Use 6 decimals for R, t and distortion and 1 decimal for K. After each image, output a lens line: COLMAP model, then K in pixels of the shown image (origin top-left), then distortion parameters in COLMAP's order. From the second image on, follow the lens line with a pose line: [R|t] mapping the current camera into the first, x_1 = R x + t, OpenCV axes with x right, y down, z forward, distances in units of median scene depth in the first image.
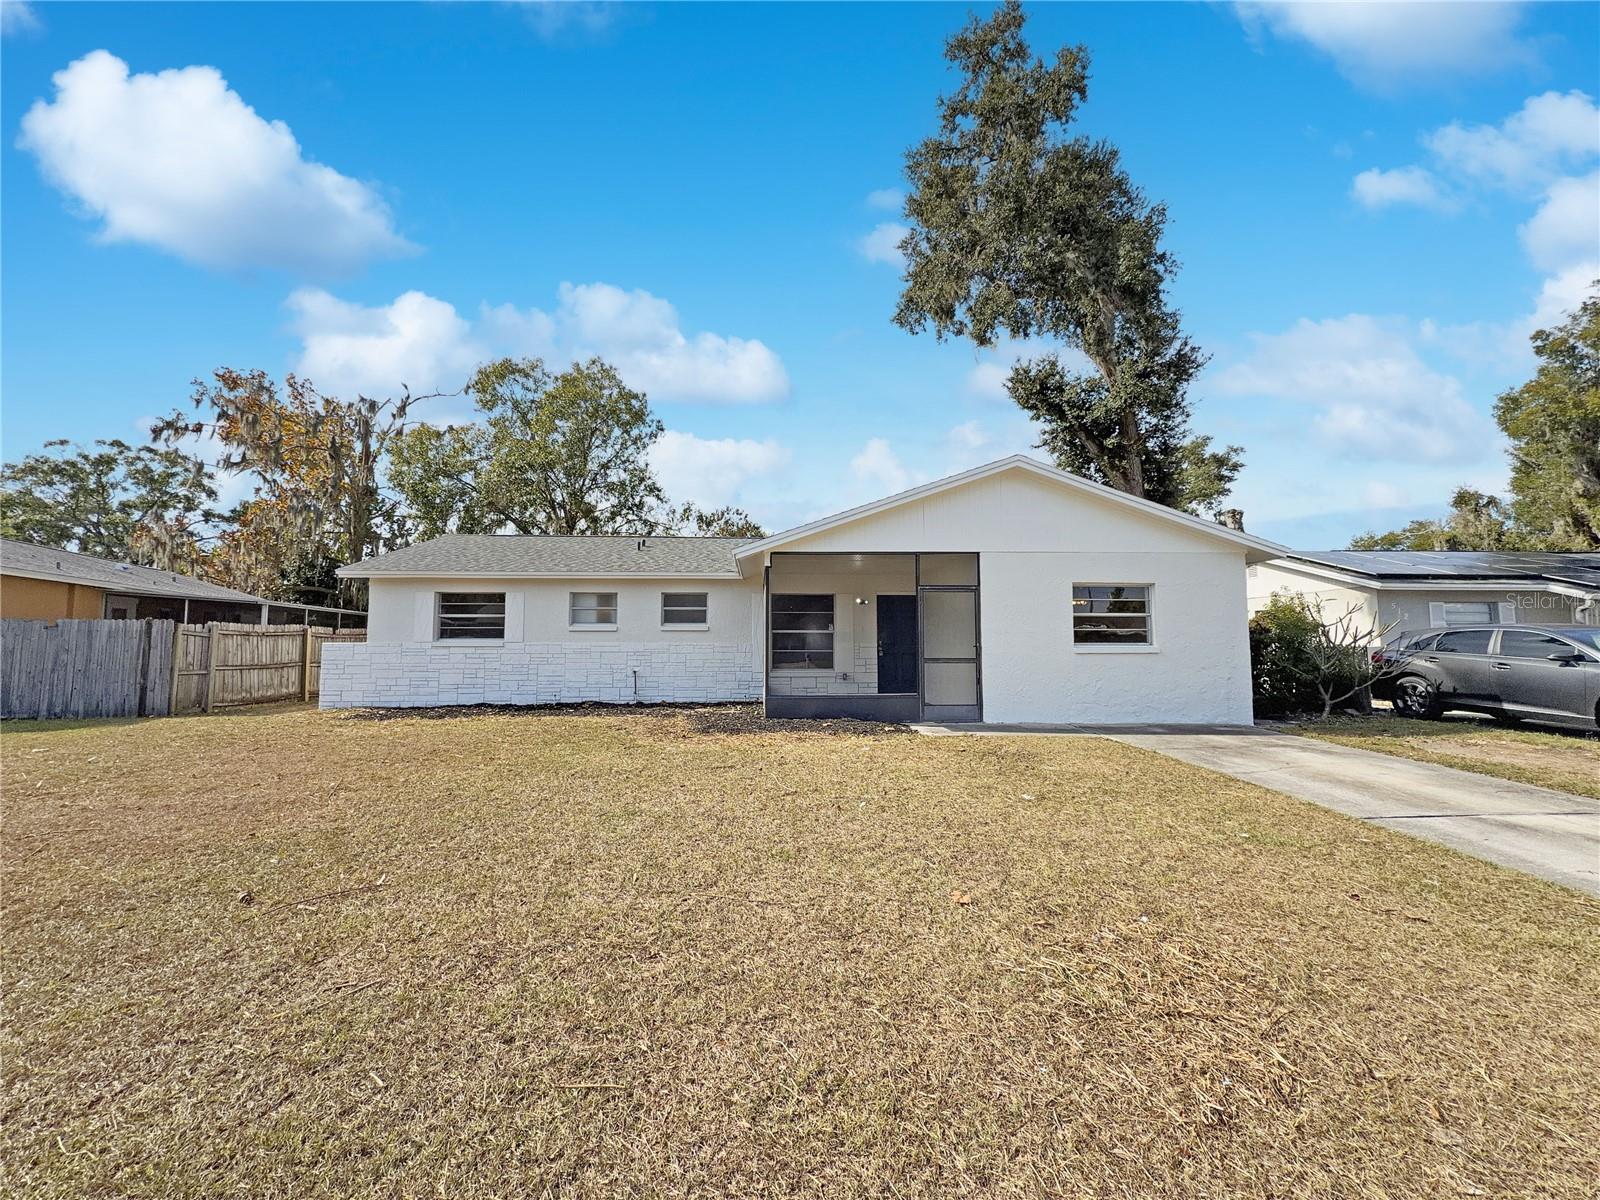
lens RADIAL K [[654.3, 0, 800.0], [0, 654.3, 600.0], [0, 0, 1]] dist [-0.000199, 0.000301]
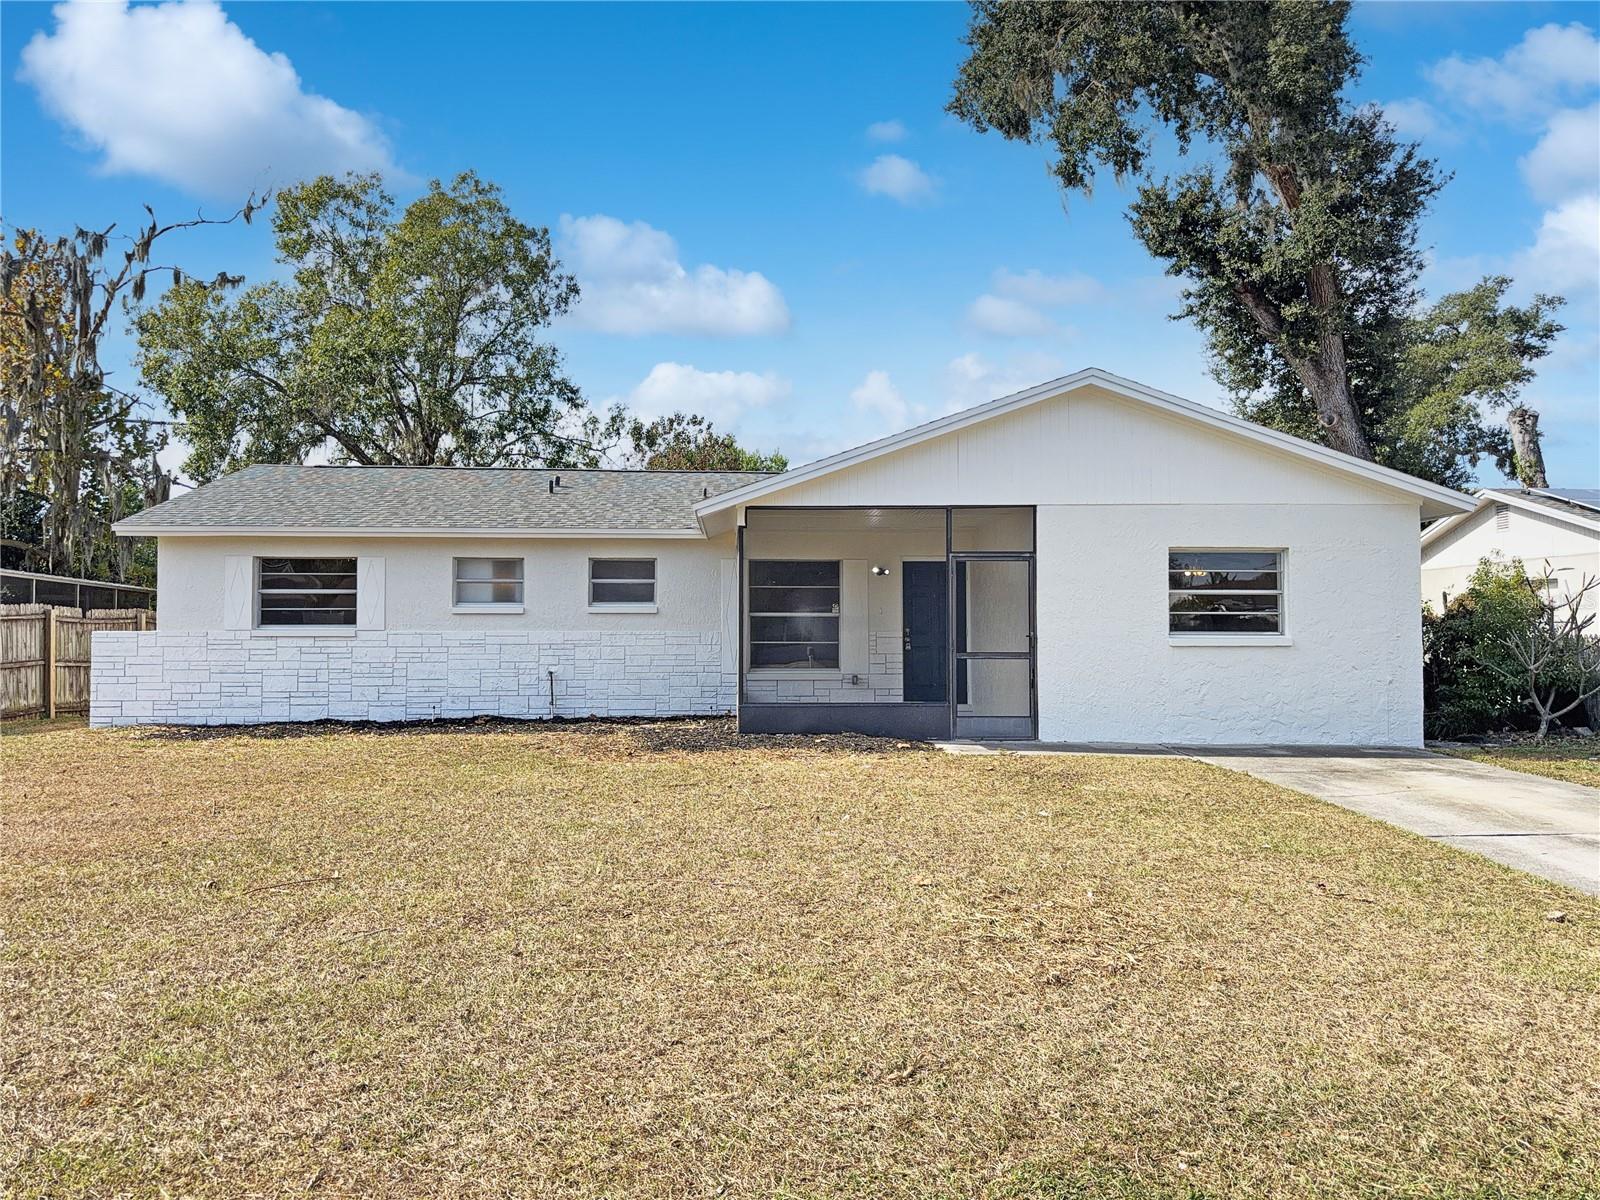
lens RADIAL K [[1144.7, 0, 800.0], [0, 1144.7, 600.0], [0, 0, 1]] dist [0.115007, -0.167239]
pose [[0.999984, 0.000616, -0.005708, 0.011019], [-0.000397, 0.999270, 0.038211, -0.008580], [0.005727, -0.038208, 0.999253, -0.131211]]
